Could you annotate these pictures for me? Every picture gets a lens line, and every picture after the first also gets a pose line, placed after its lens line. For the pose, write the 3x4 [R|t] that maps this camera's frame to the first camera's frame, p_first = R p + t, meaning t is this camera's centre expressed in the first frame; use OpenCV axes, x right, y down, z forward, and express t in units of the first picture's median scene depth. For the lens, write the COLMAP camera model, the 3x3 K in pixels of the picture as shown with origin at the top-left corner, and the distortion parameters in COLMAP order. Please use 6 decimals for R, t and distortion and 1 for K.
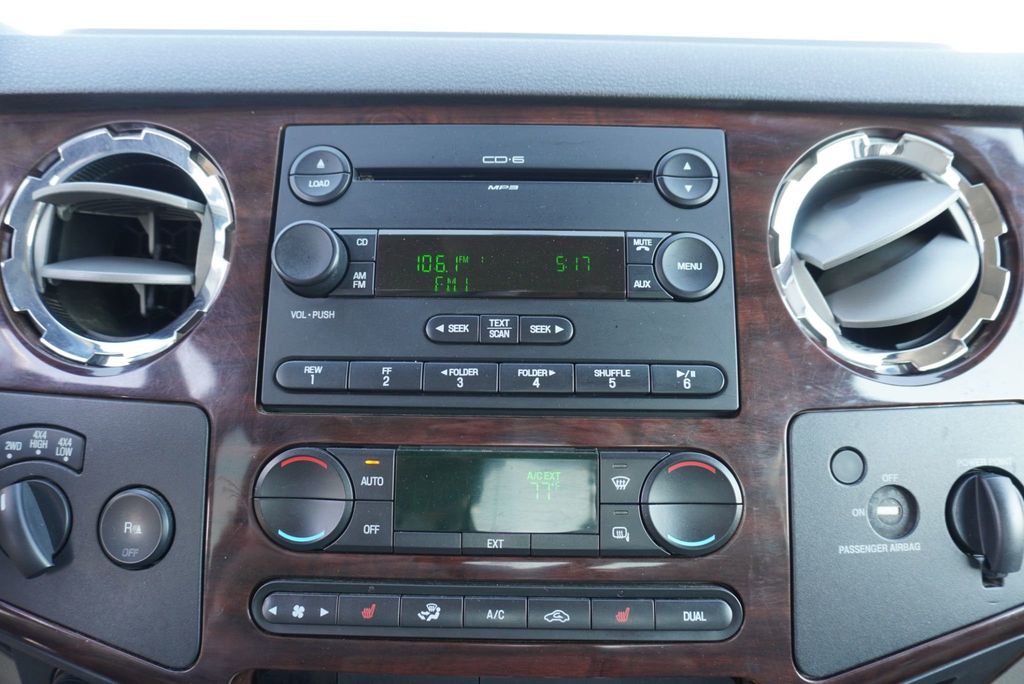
lens RADIAL K [[703.7, 0, 495.4], [0, 703.7, 330.2], [0, 0, 1]] dist [-0.045919, 0.036437]
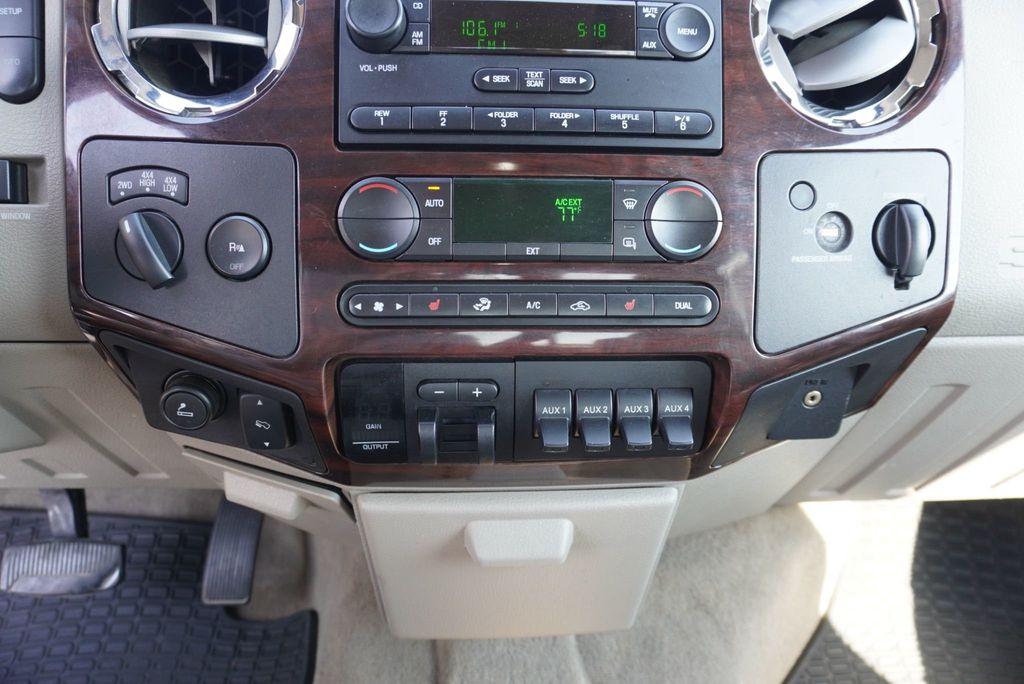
lens RADIAL K [[703.7, 0, 505.8], [0, 703.7, 342.3], [0, 0, 1]] dist [-0.045919, 0.036437]
pose [[0.997148, -0.016488, 0.073650, -0.141044], [0.003255, 0.984333, 0.176292, 0.232620], [-0.075403, -0.175549, 0.981579, -0.274278]]
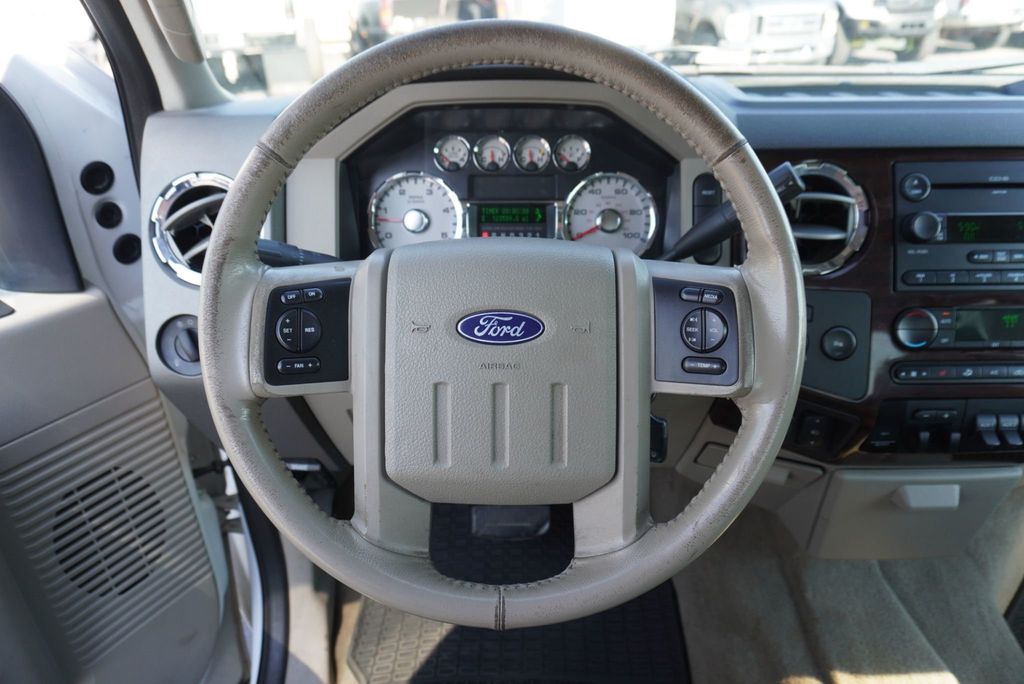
lens RADIAL K [[703.7, 0, 505.6], [0, 703.7, 344.8], [0, 0, 1]] dist [-0.045919, 0.036437]
pose [[0.999673, -0.025153, -0.004587, -1.649434], [0.025556, 0.977600, 0.208916, -0.241294], [-0.000771, -0.208965, 0.977923, -1.337852]]
